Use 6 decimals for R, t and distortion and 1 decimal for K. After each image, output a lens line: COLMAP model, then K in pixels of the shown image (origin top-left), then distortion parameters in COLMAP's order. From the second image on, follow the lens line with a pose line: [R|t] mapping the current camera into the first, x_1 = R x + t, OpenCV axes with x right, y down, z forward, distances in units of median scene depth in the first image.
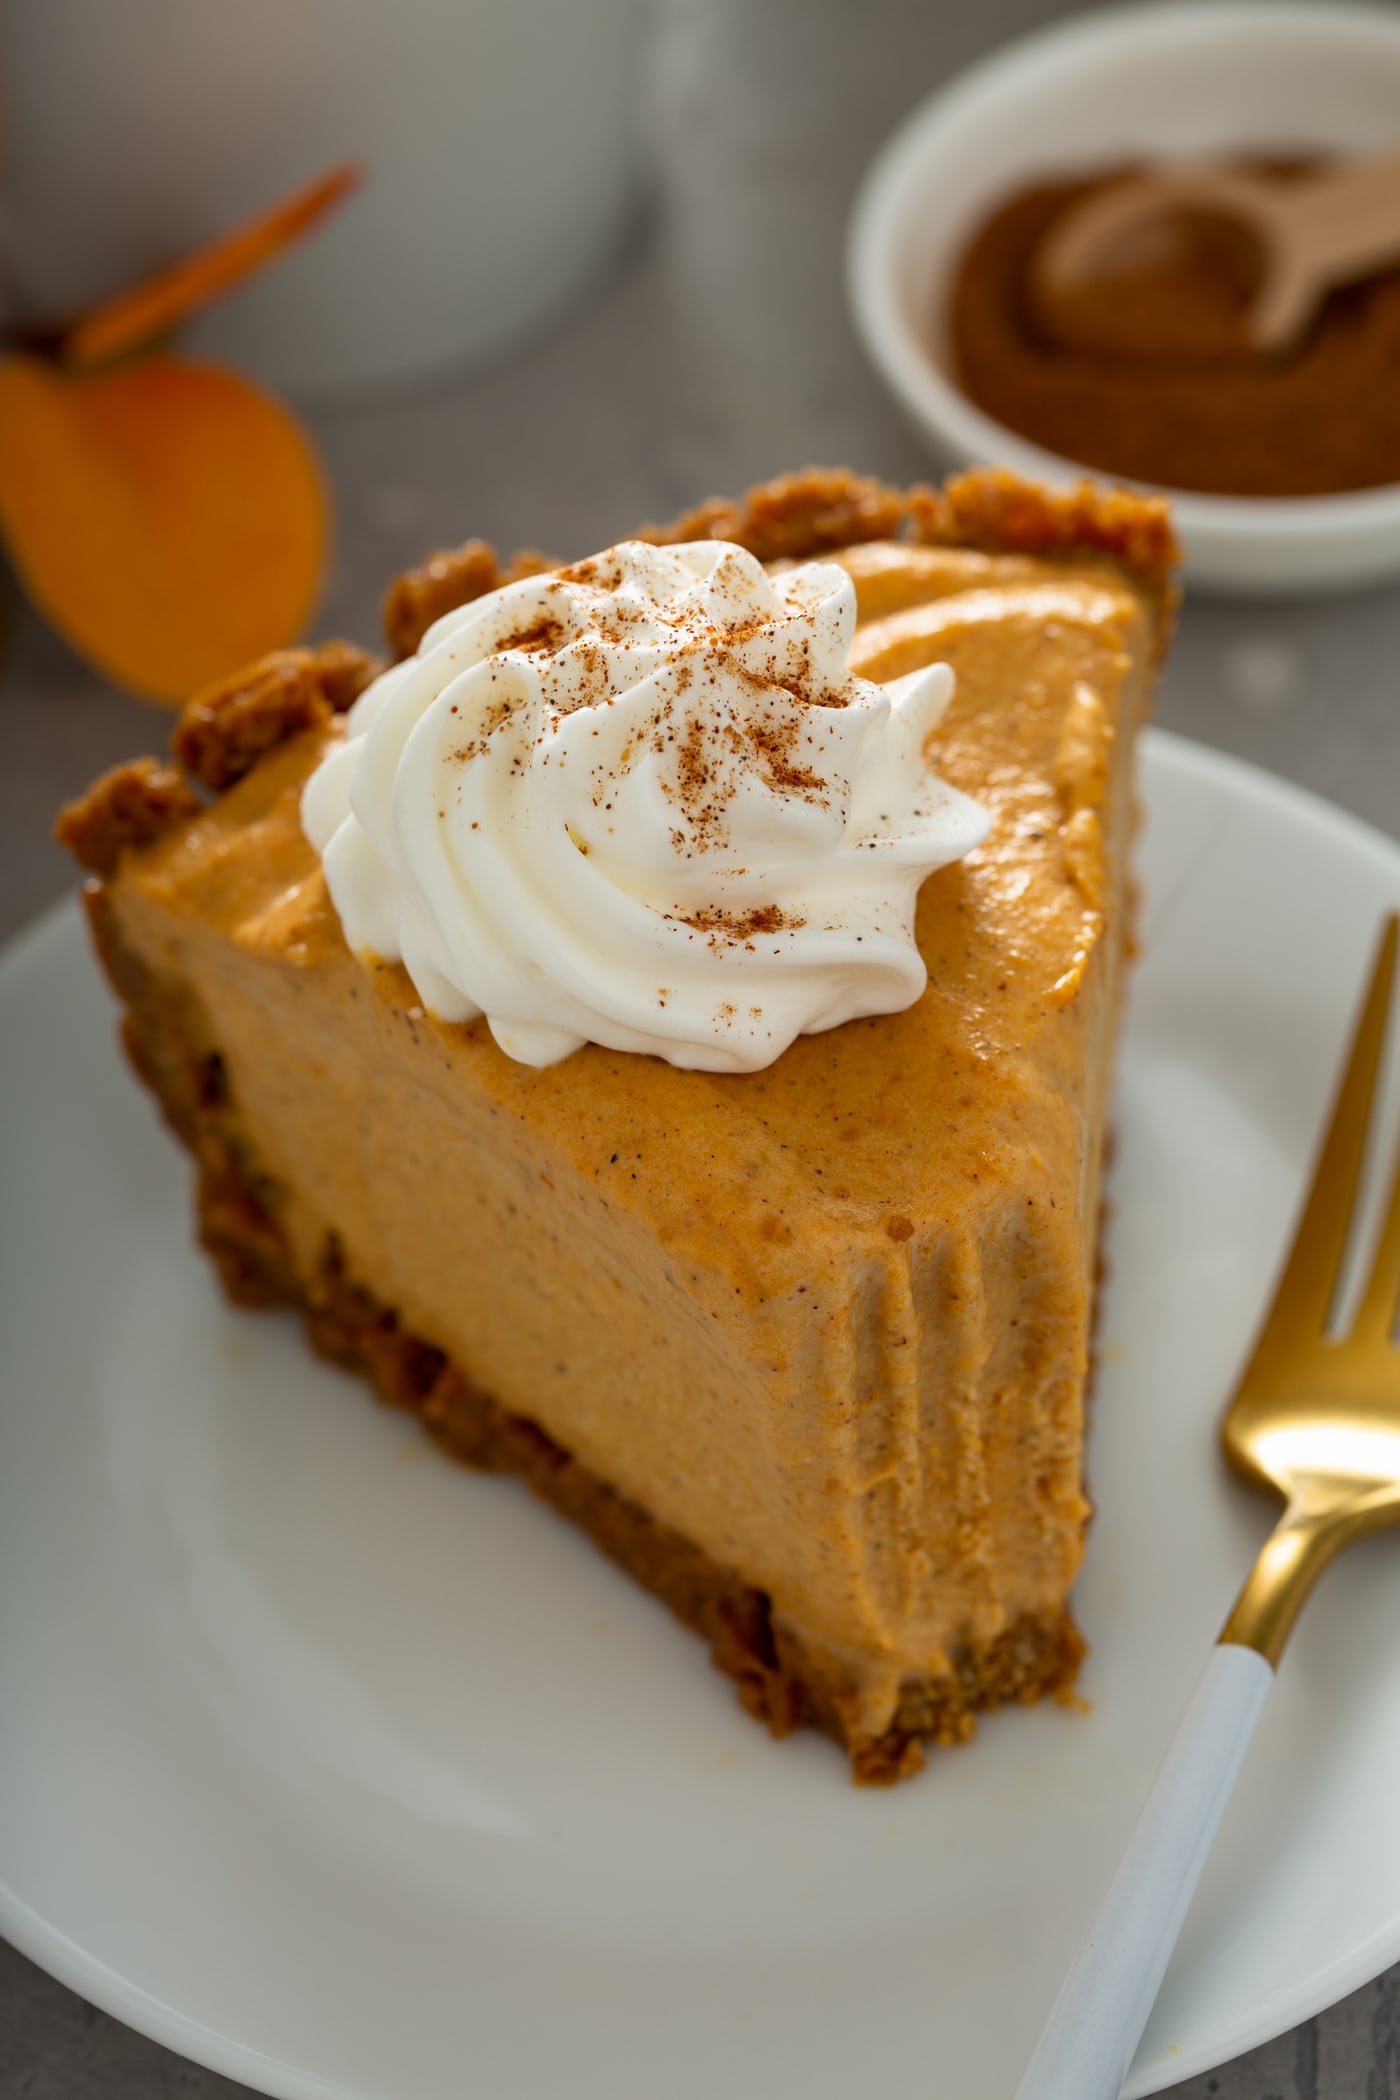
lens RADIAL K [[6987.6, 0, 700.7], [0, 6987.6, 994.5], [0, 0, 1]] dist [-0.089949, 2.003281]
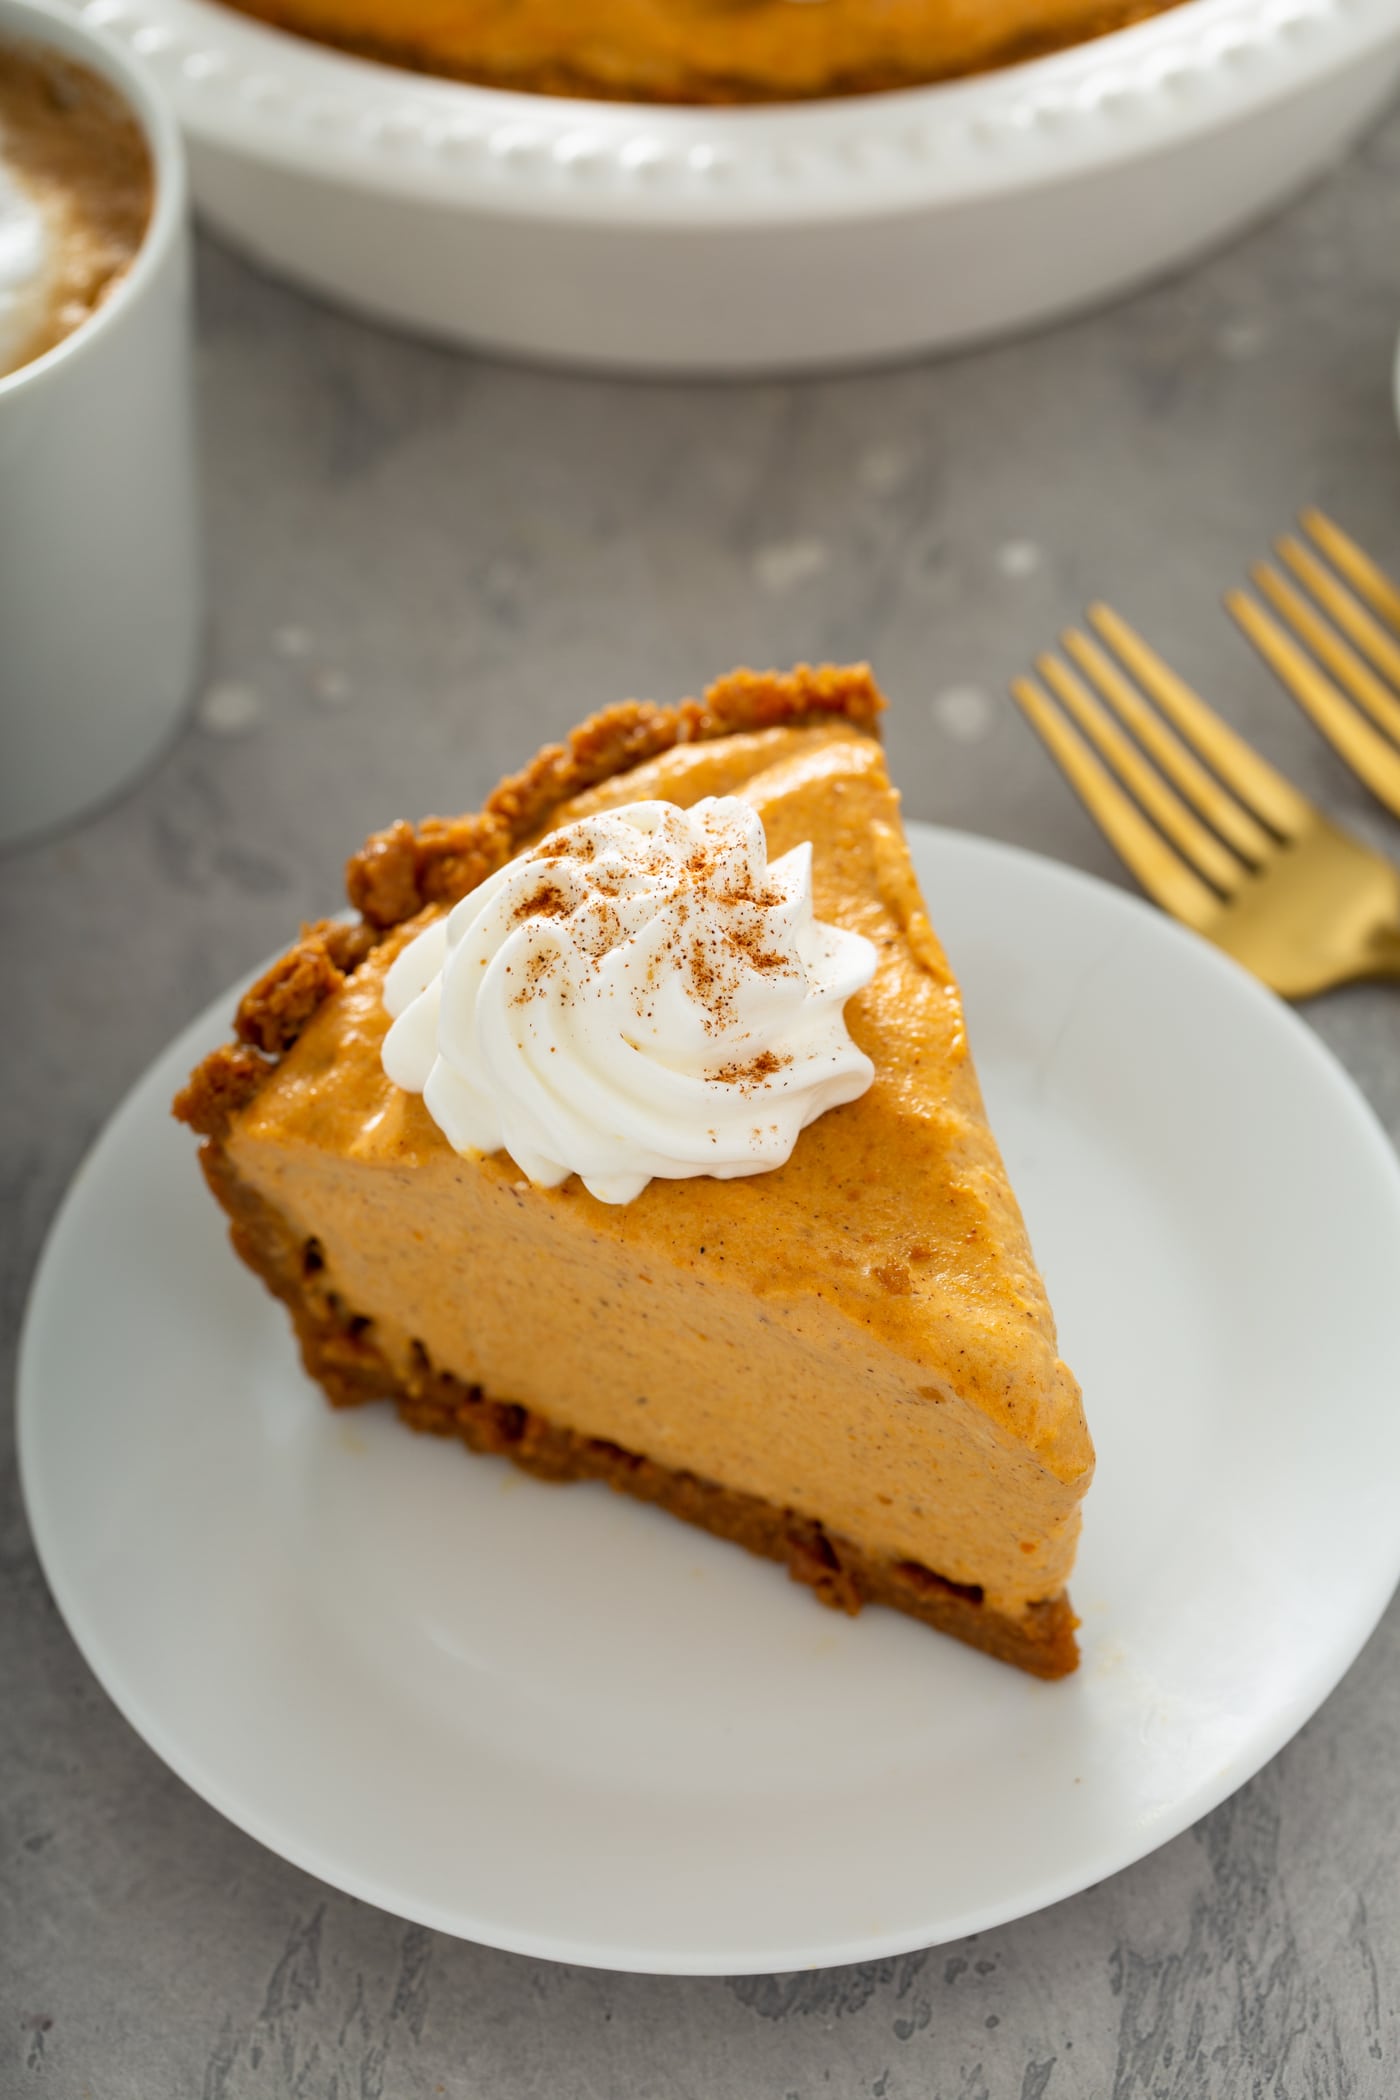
lens RADIAL K [[6770.0, 0, 700.0], [0, 6770.0, 1050.0], [0, 0, 1]] dist [-0.010225, 0.585998]
pose [[0.949603, -0.249940, 0.189169, -0.257528], [0.237515, 0.967561, 0.086097, -0.132220], [-0.204552, -0.036827, 0.978163, -0.319118]]
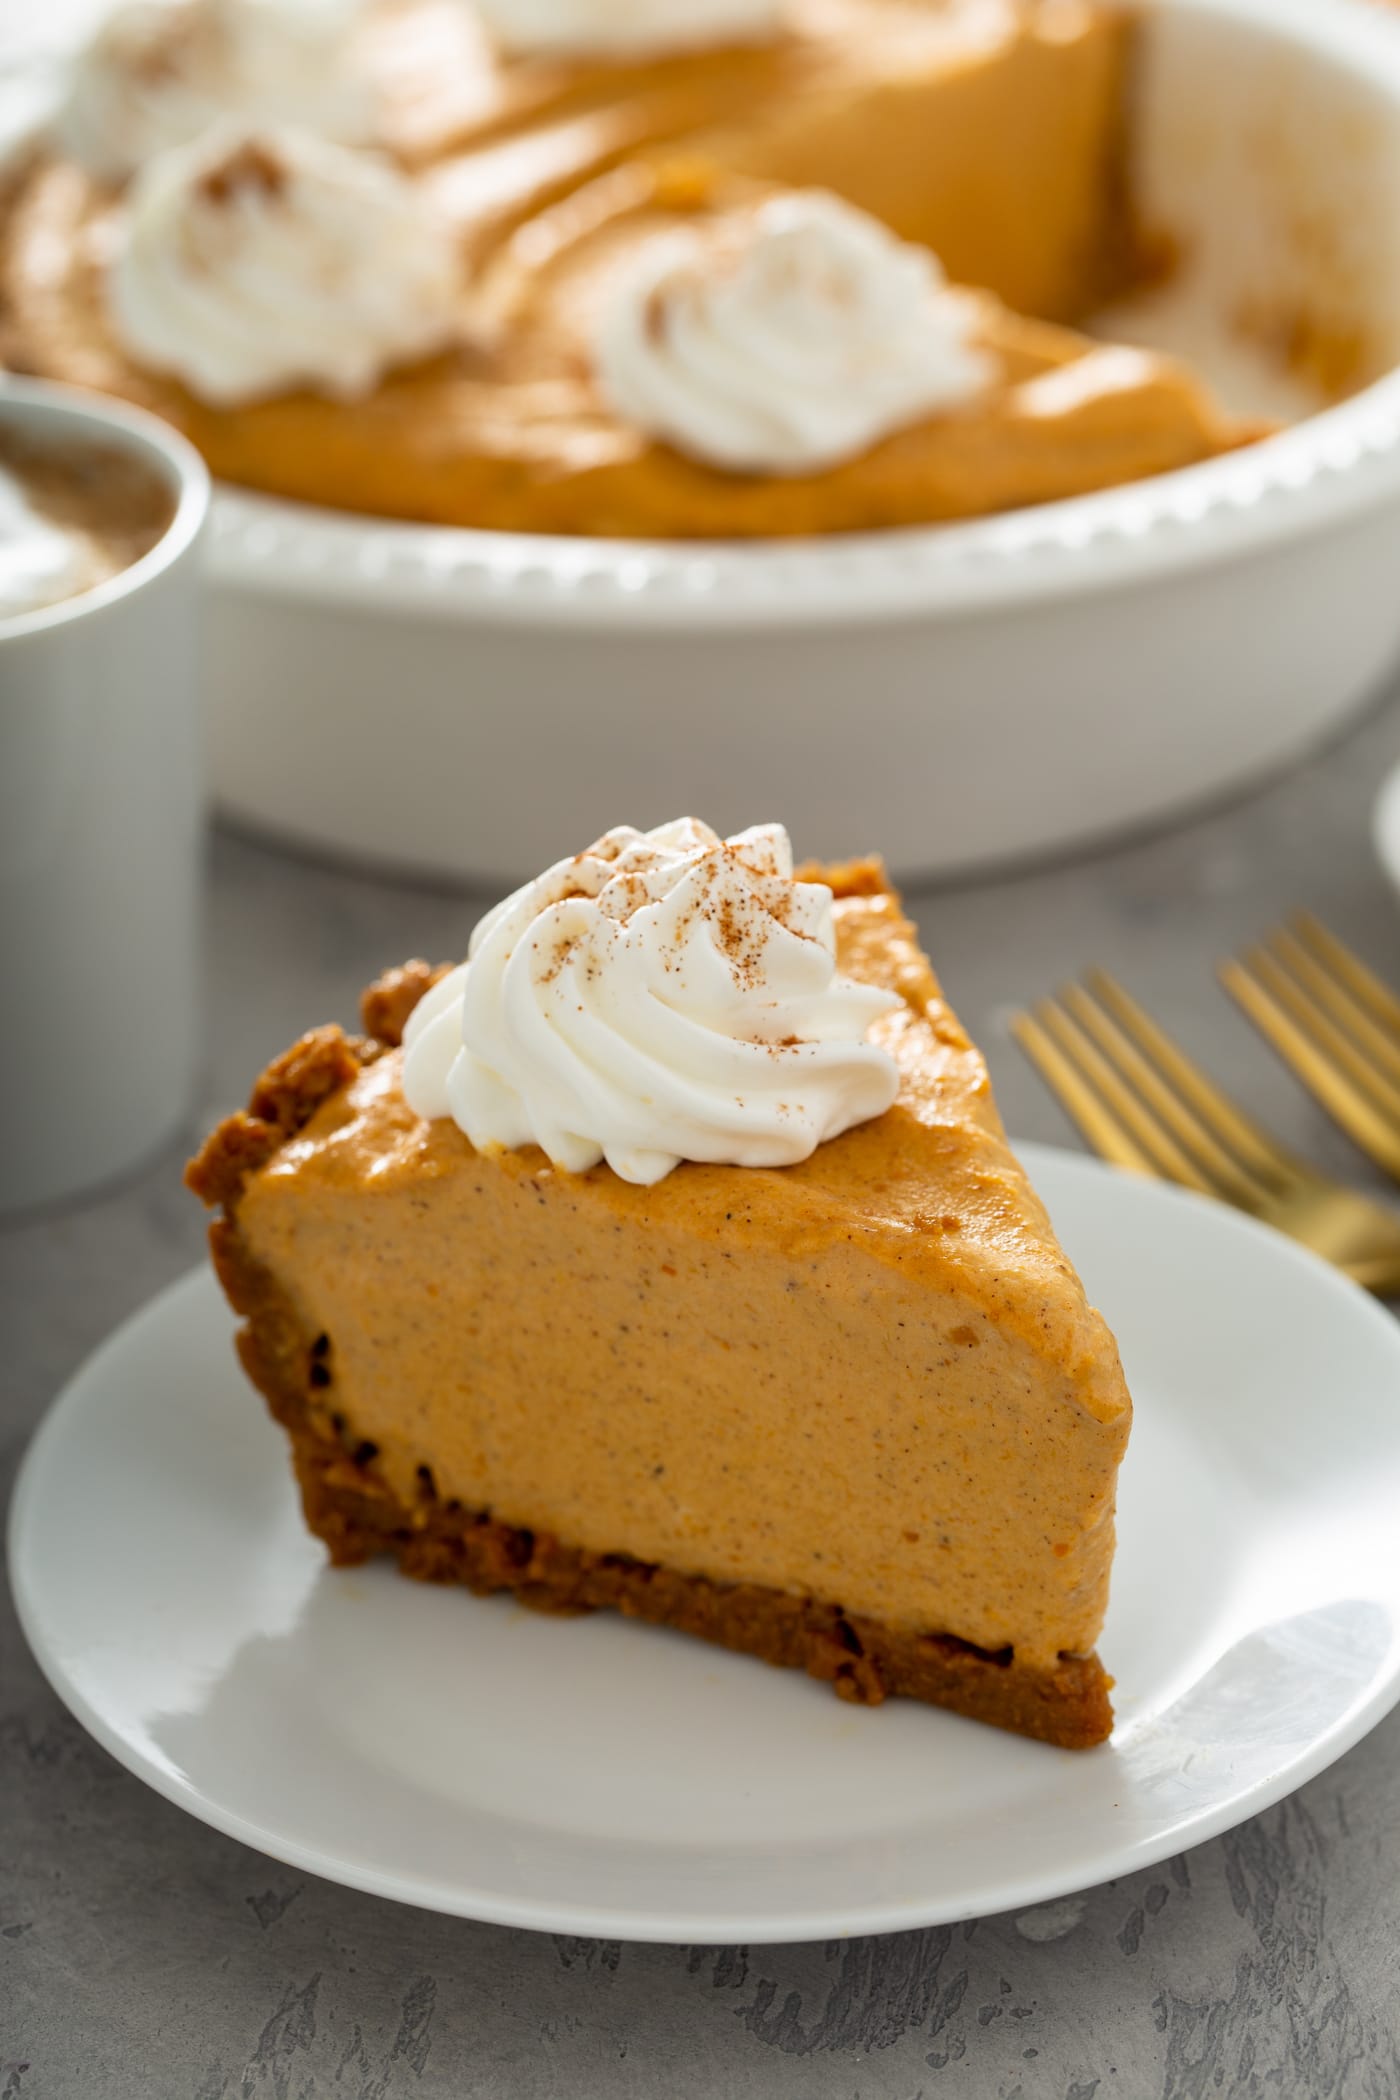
lens RADIAL K [[6770.0, 0, 700.0], [0, 6770.0, 1050.0], [0, 0, 1]] dist [-0.010225, 0.585998]
pose [[0.945589, -0.154999, 0.286071, -0.391406], [0.232922, 0.936382, -0.262557, 0.338062], [-0.227176, 0.314904, 0.921535, -0.233090]]
